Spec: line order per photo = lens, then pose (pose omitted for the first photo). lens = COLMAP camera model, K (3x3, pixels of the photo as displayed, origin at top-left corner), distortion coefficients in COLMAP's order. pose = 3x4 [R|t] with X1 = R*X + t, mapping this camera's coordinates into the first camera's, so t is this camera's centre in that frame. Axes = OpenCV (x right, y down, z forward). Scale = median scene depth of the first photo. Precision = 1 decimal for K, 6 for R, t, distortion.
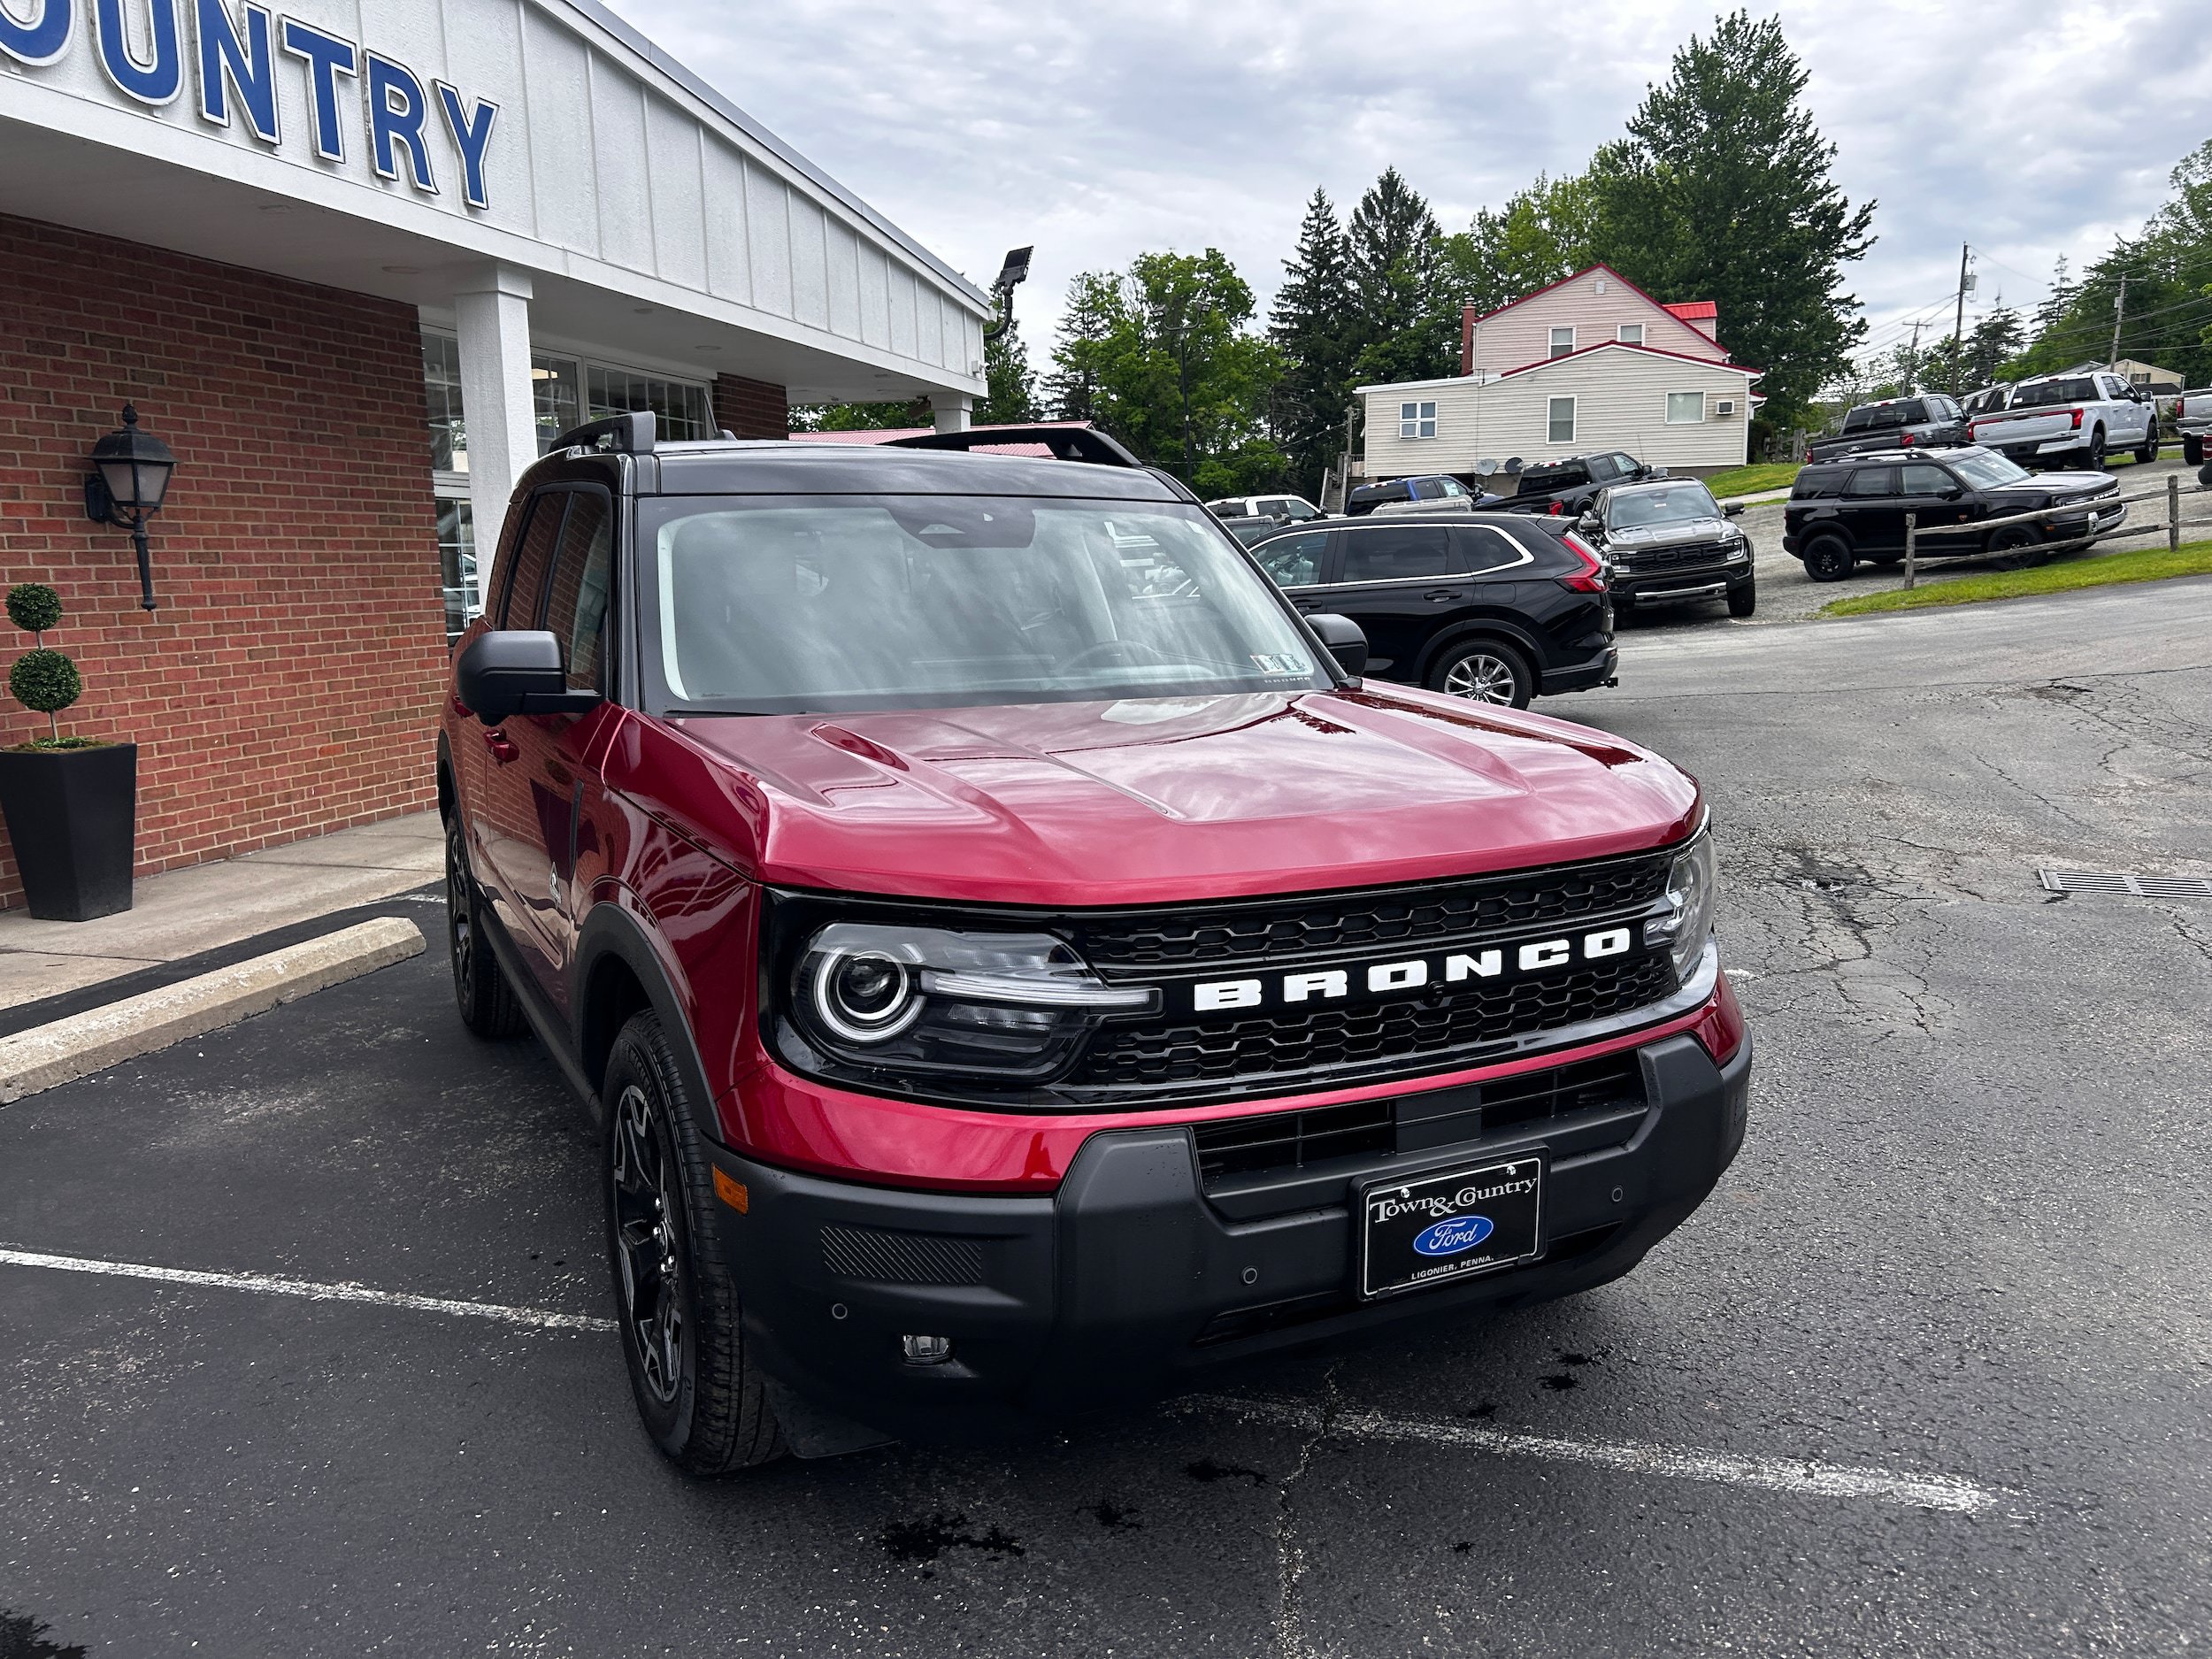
lens RADIAL K [[1665.0, 0, 1091.1], [0, 1665.0, 851.4], [0, 0, 1]] dist [0.045083, -0.046308]
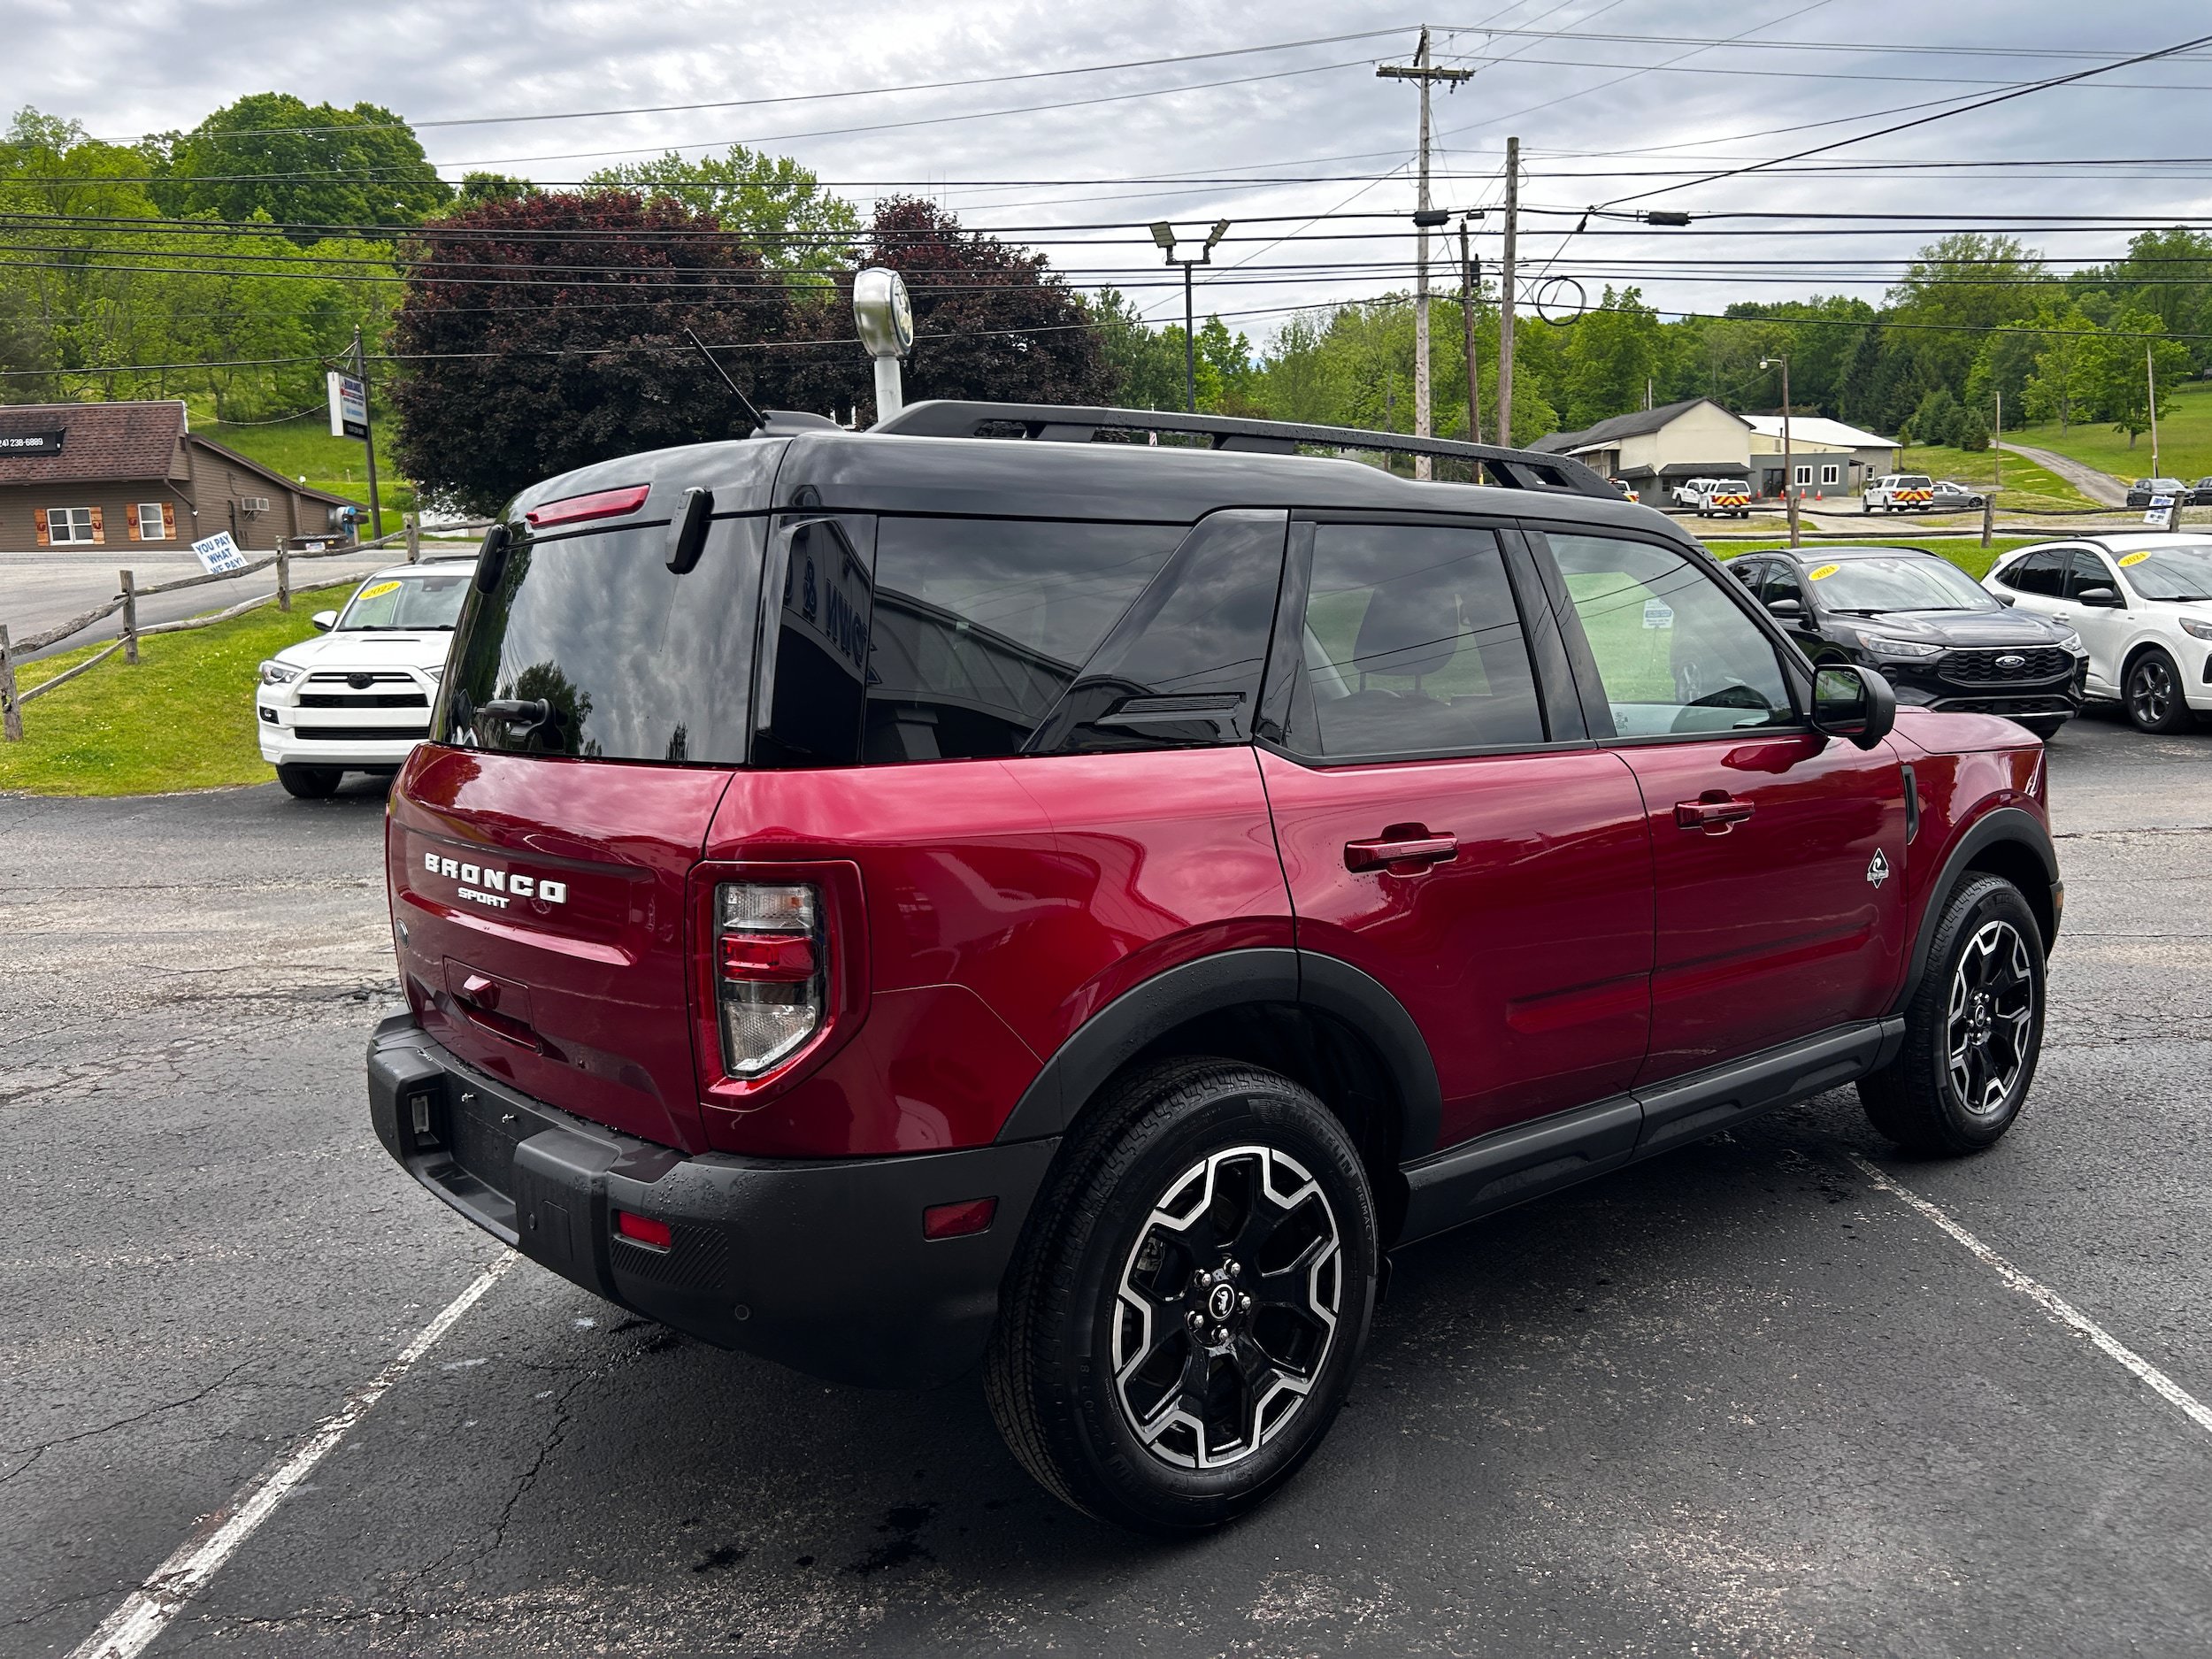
lens RADIAL K [[1648.9, 0, 1098.9], [0, 1648.9, 861.8], [0, 0, 1]] dist [0.048329, -0.050185]
pose [[-0.228648, -0.118086, 0.966321, -0.312103], [0.205244, 0.964458, 0.166423, -0.069327], [-0.951628, 0.236383, -0.196285, 0.409140]]
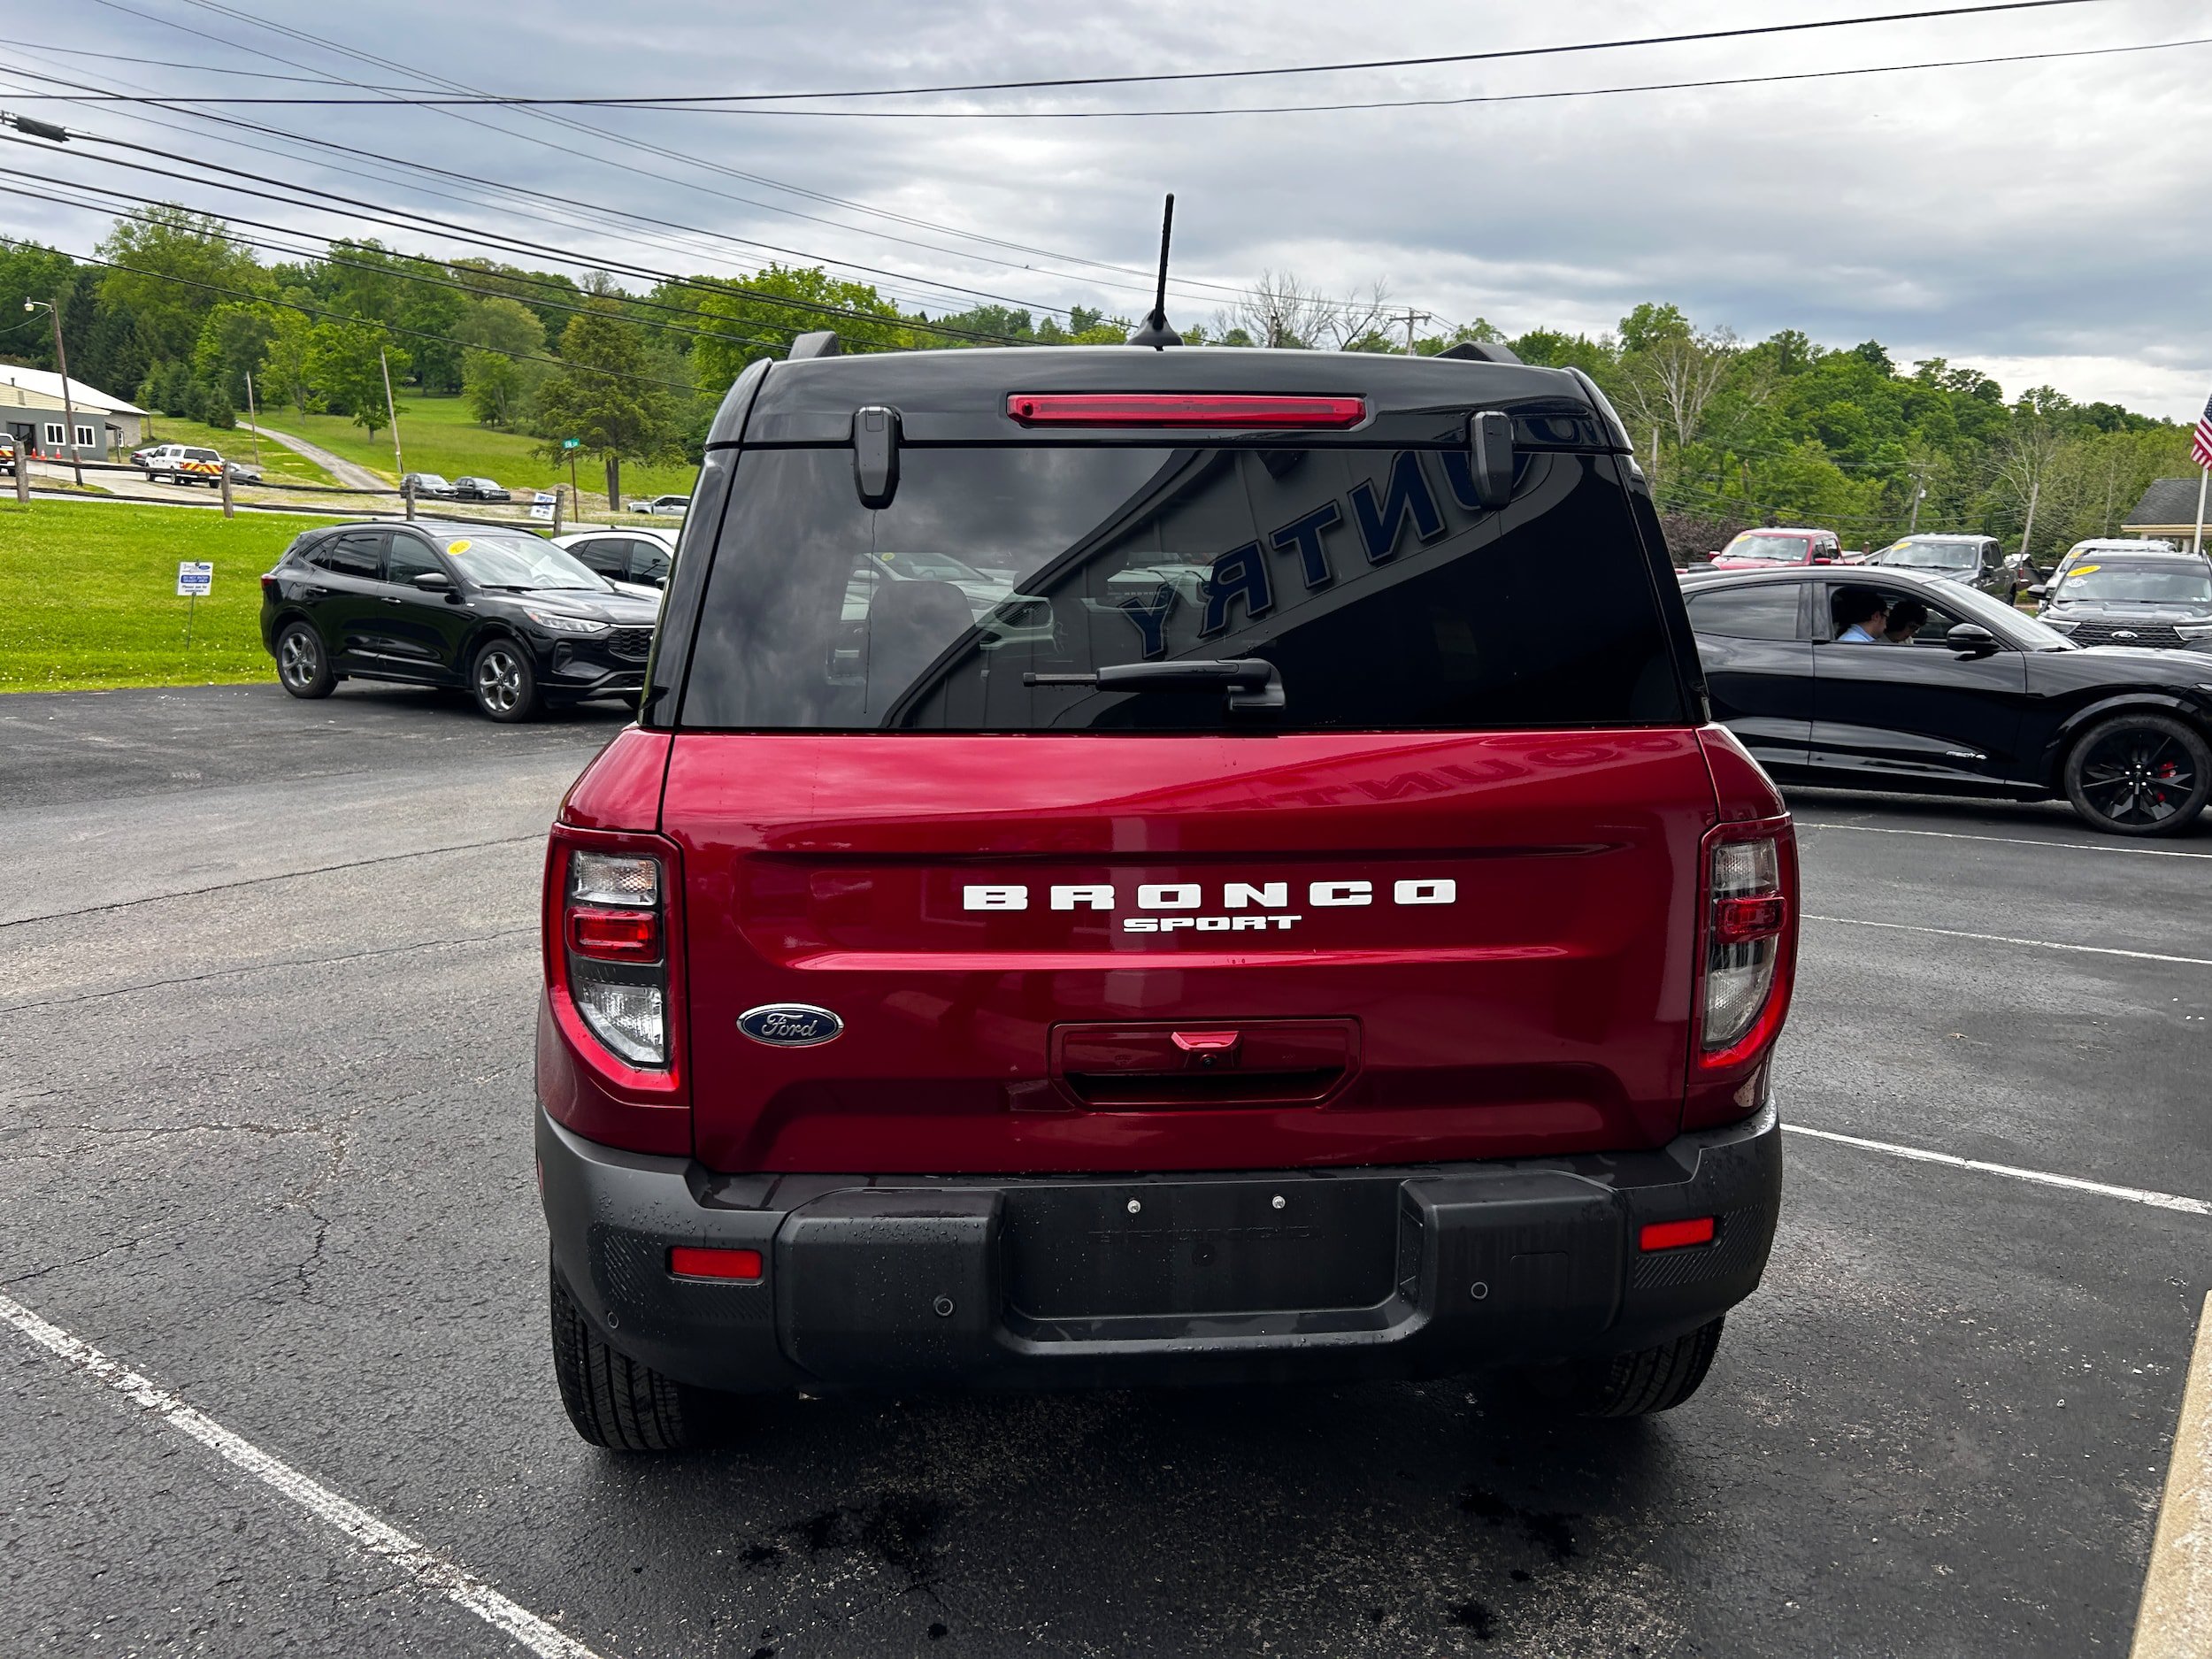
lens RADIAL K [[1672.9, 0, 1085.7], [0, 1672.9, 834.7], [0, 0, 1]] dist [0.043146, -0.044950]
pose [[-0.928101, -0.049307, 0.369050, -0.149079], [0.070374, 0.950096, 0.303917, -0.100171], [-0.365618, 0.308037, -0.878315, 0.571034]]
